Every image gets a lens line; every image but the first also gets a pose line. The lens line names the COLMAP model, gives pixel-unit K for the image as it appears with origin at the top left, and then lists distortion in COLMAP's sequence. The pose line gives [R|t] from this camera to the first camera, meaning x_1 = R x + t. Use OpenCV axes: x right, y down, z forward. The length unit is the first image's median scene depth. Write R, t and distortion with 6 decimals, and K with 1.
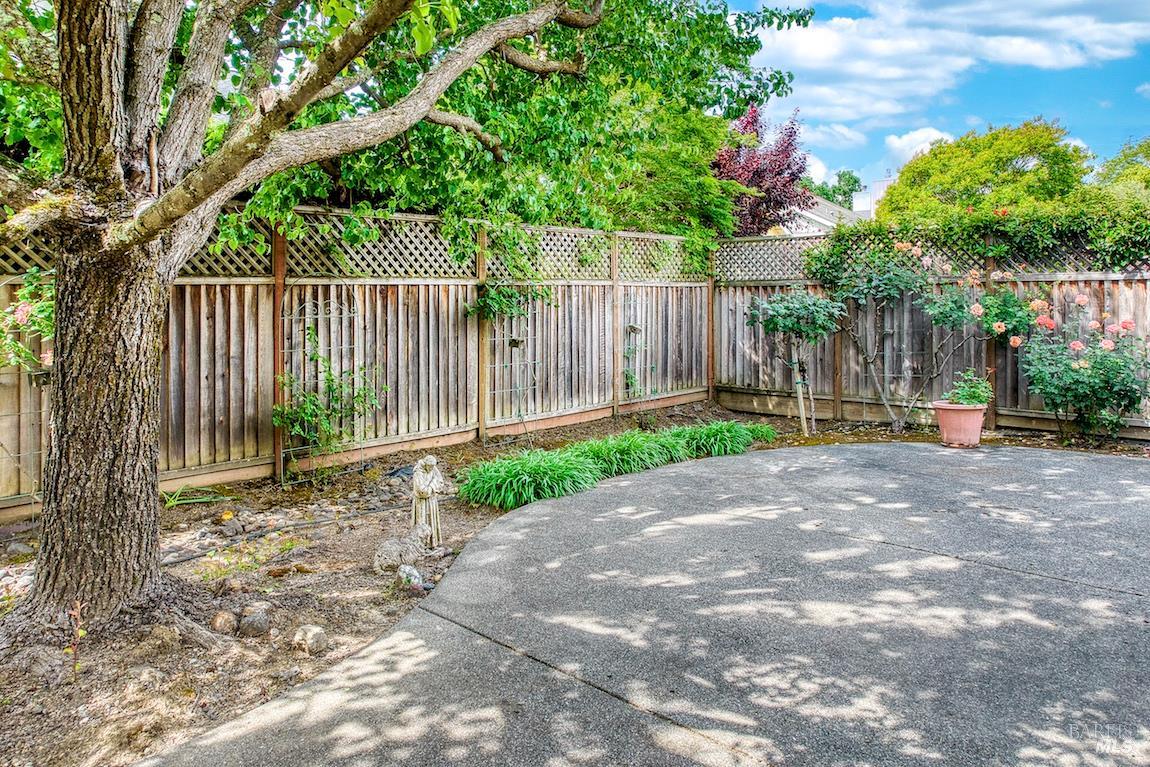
lens RADIAL K [[760.5, 0, 574.8], [0, 760.5, 319.9], [0, 0, 1]] dist [-0.096698, 0.079990]
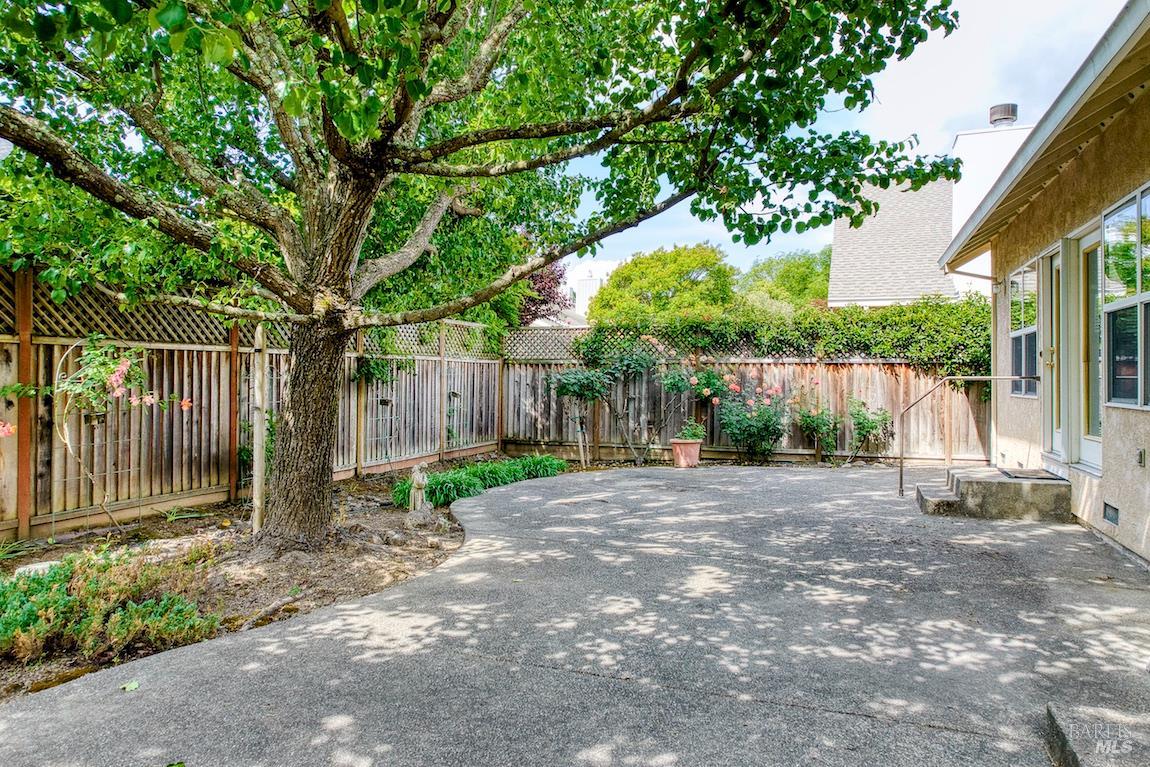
lens RADIAL K [[732.2, 0, 572.9], [0, 732.2, 410.9], [0, 0, 1]] dist [-0.074182, 0.052833]
pose [[0.921531, -0.003375, 0.388289, -0.256054], [-0.002075, 0.999905, 0.013617, 0.027017], [-0.388298, -0.013354, 0.921437, -0.274489]]
